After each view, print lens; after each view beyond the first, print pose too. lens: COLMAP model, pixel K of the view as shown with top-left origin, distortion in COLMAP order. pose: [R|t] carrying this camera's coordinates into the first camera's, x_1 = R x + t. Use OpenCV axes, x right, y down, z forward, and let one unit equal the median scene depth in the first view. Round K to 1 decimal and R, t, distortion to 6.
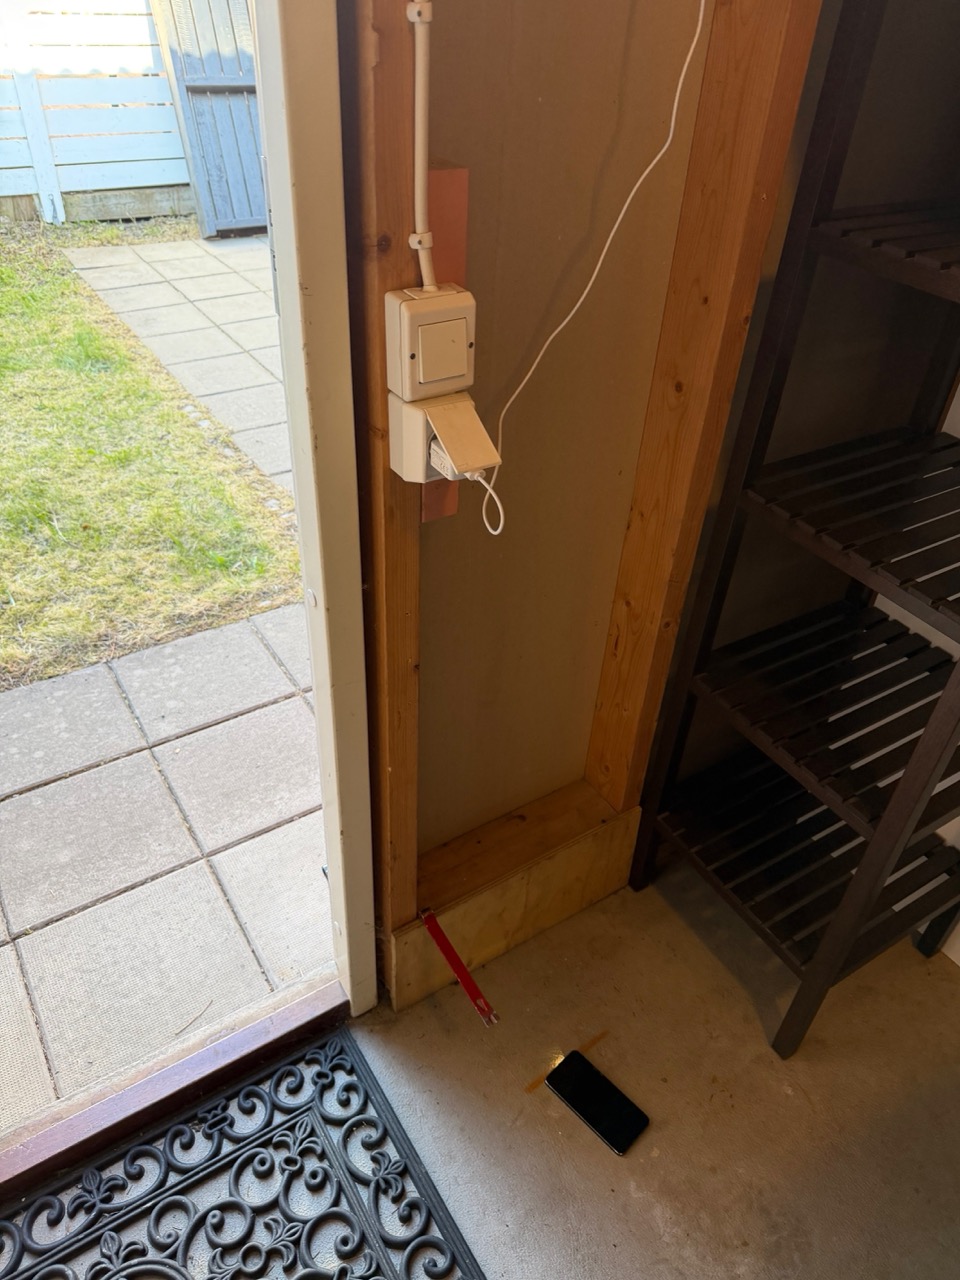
lens RADIAL K [[905.3, 0, 478.3], [0, 905.3, 640.6], [0, 0, 1]] dist [0.037444, -0.052604]
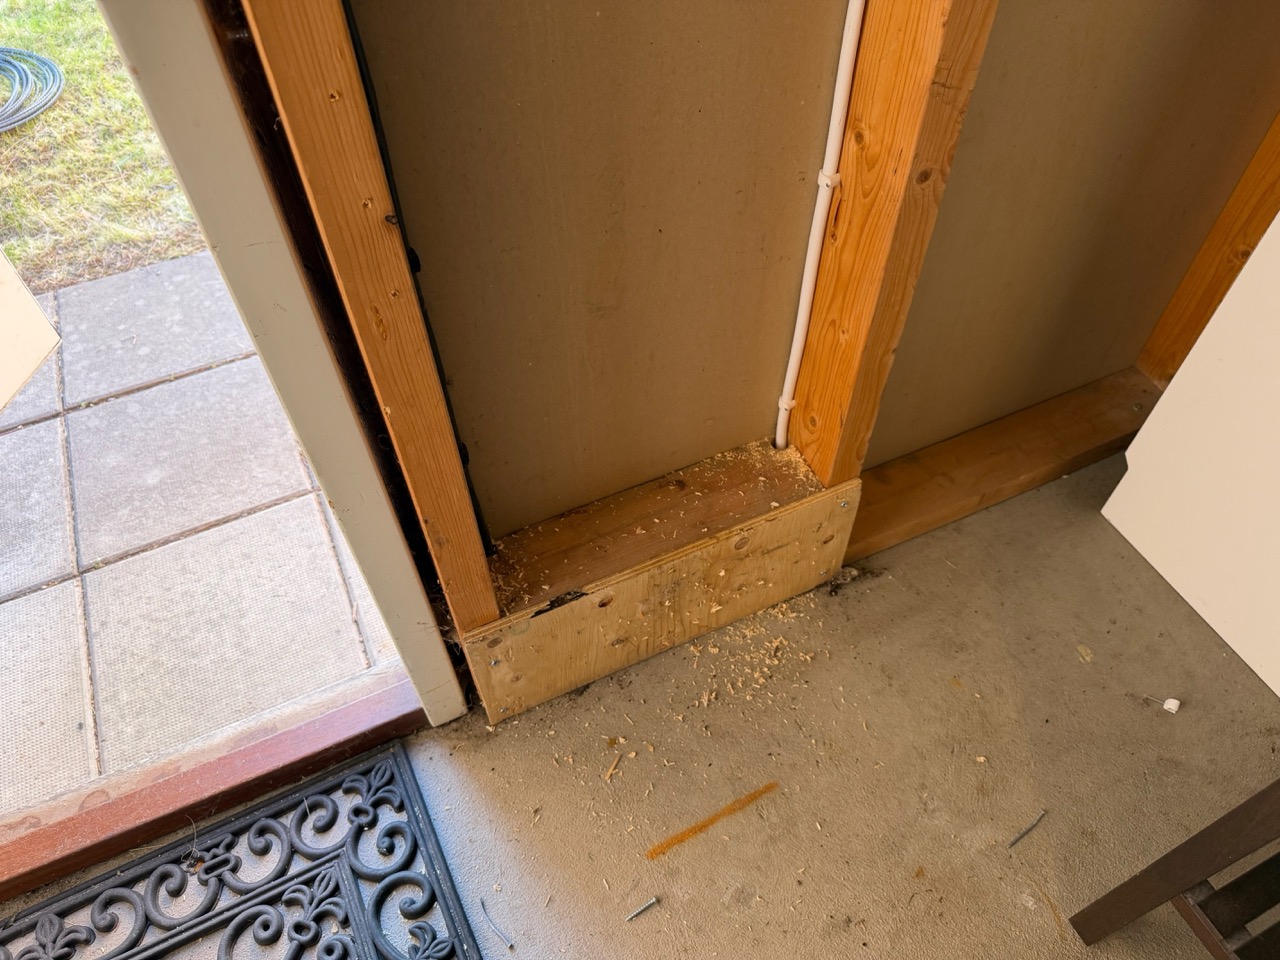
lens RADIAL K [[905.3, 0, 617.7], [0, 905.3, 486.7], [0, 0, 1]] dist [0.037444, -0.052604]
pose [[0.987820, 0.071511, -0.138192, 0.085690], [-0.034174, 0.966158, 0.255678, 0.021634], [0.151799, -0.247842, 0.956834, 0.300434]]
